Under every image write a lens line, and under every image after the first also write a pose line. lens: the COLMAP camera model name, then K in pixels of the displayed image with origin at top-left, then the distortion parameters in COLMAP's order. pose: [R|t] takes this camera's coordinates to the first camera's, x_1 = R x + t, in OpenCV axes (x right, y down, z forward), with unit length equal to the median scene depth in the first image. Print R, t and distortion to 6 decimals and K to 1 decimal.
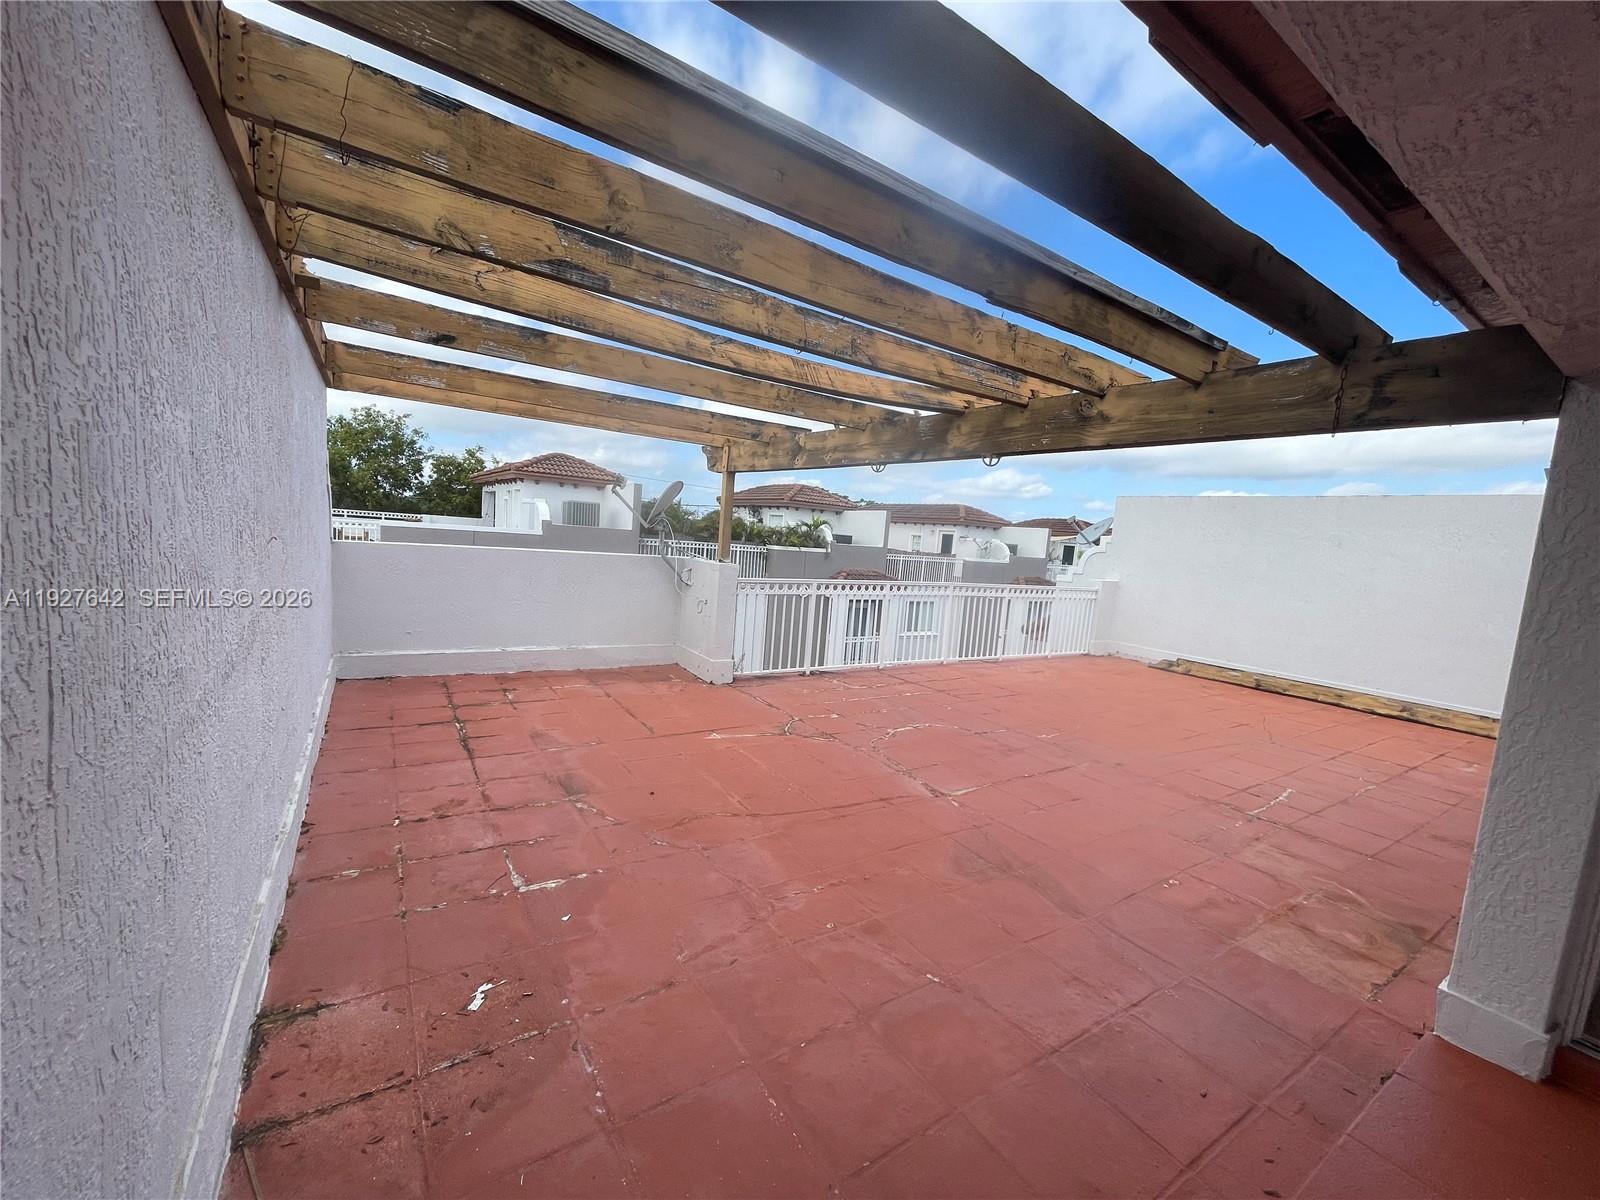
lens RADIAL K [[642.7, 0, 793.2], [0, 642.7, 611.6], [0, 0, 1]] dist [0.000009, -0.000419]
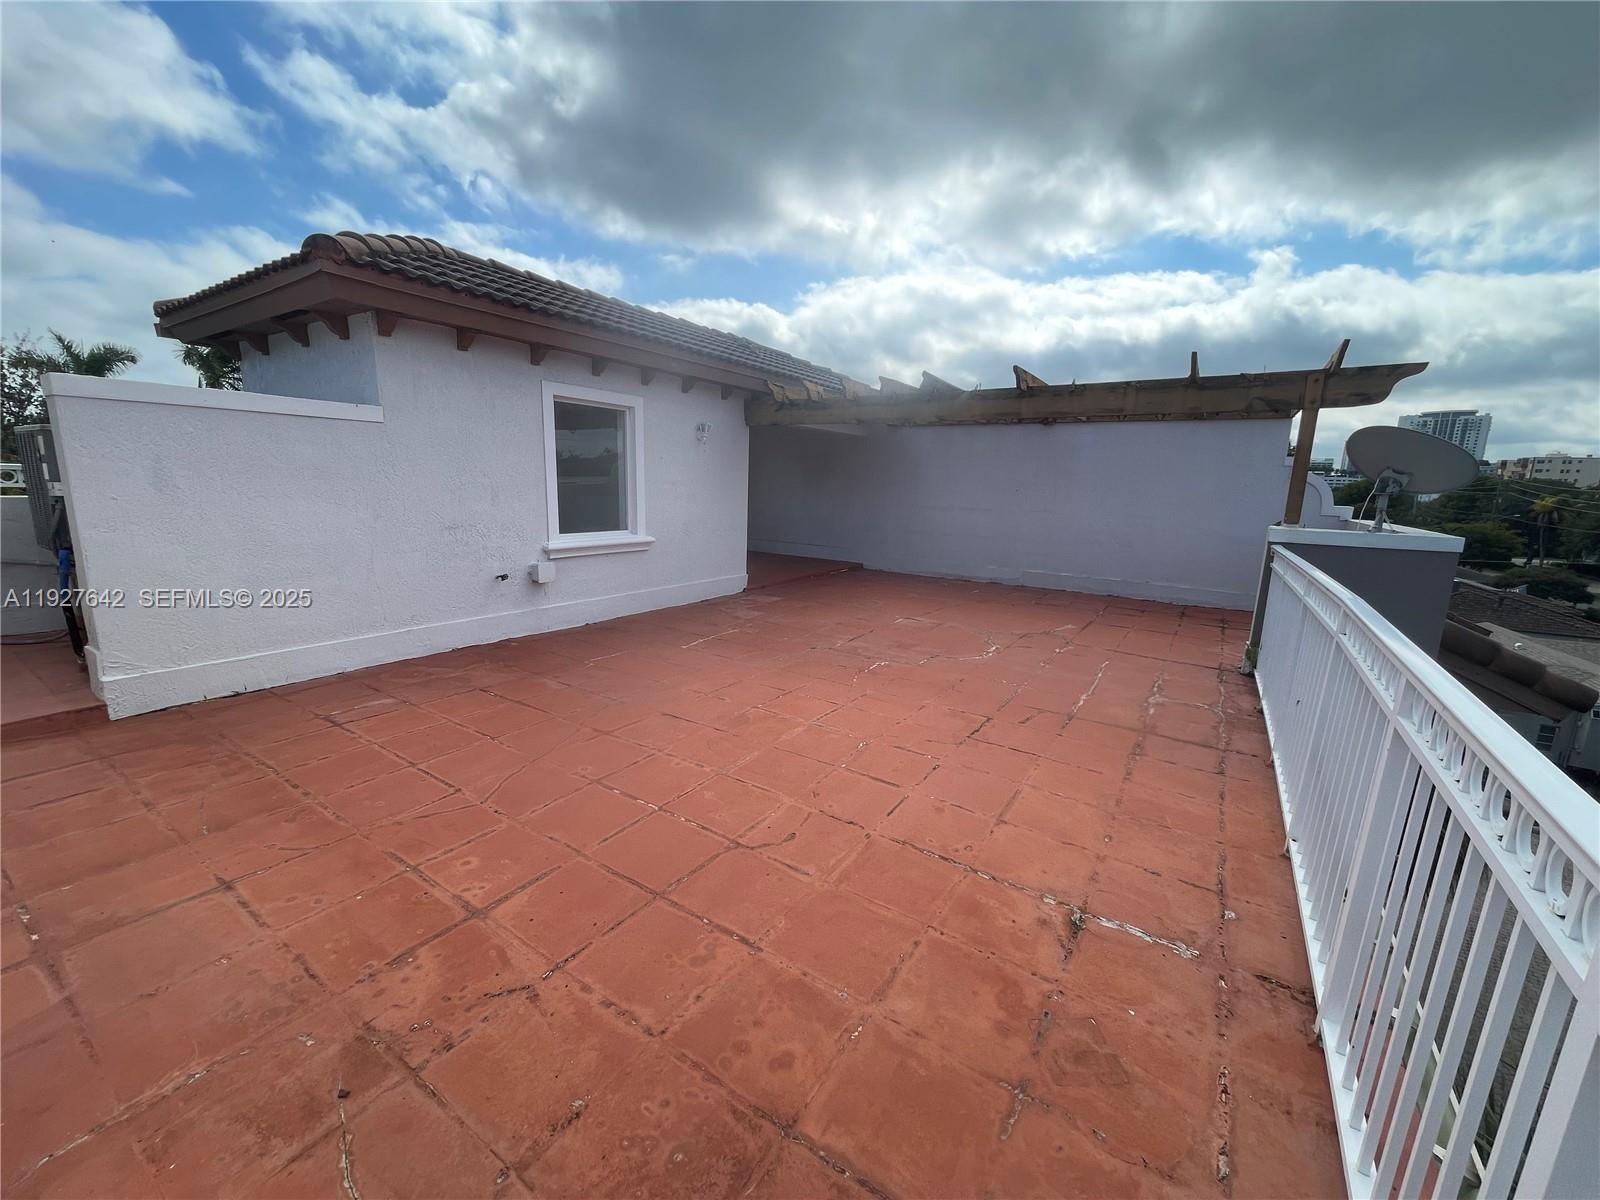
lens RADIAL K [[642.7, 0, 793.2], [0, 642.7, 611.6], [0, 0, 1]] dist [0.000009, -0.000419]
pose [[-0.908281, -0.020782, -0.417844, 1.057695], [-0.149166, 0.949210, 0.277036, -0.143899], [0.390865, 0.313955, -0.865250, 2.031227]]
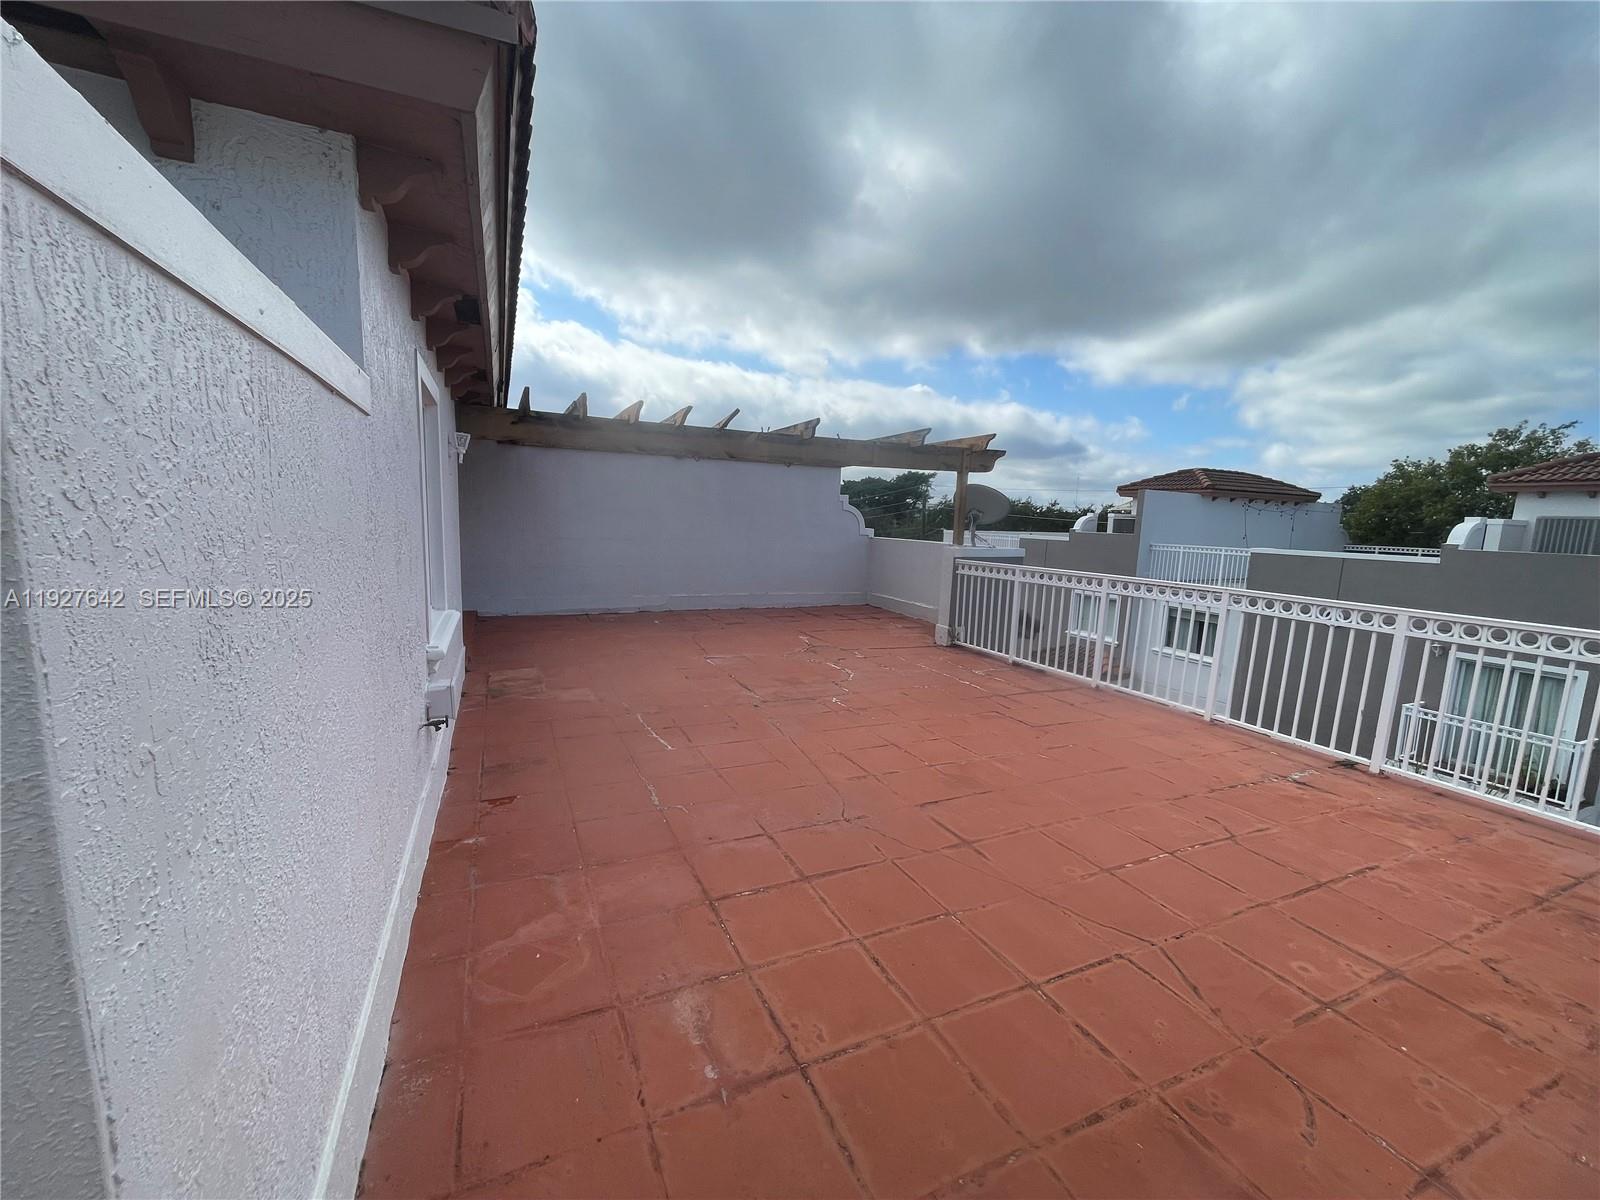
lens RADIAL K [[640.0, 0, 795.9], [0, 640.0, 635.7], [0, 0, 1]] dist [-0.000667, -0.000415]
pose [[-0.137816, 0.101590, -0.985234, 1.562675], [-0.164090, 0.978638, 0.123863, -0.014506], [0.976771, 0.178738, -0.118202, 1.205713]]
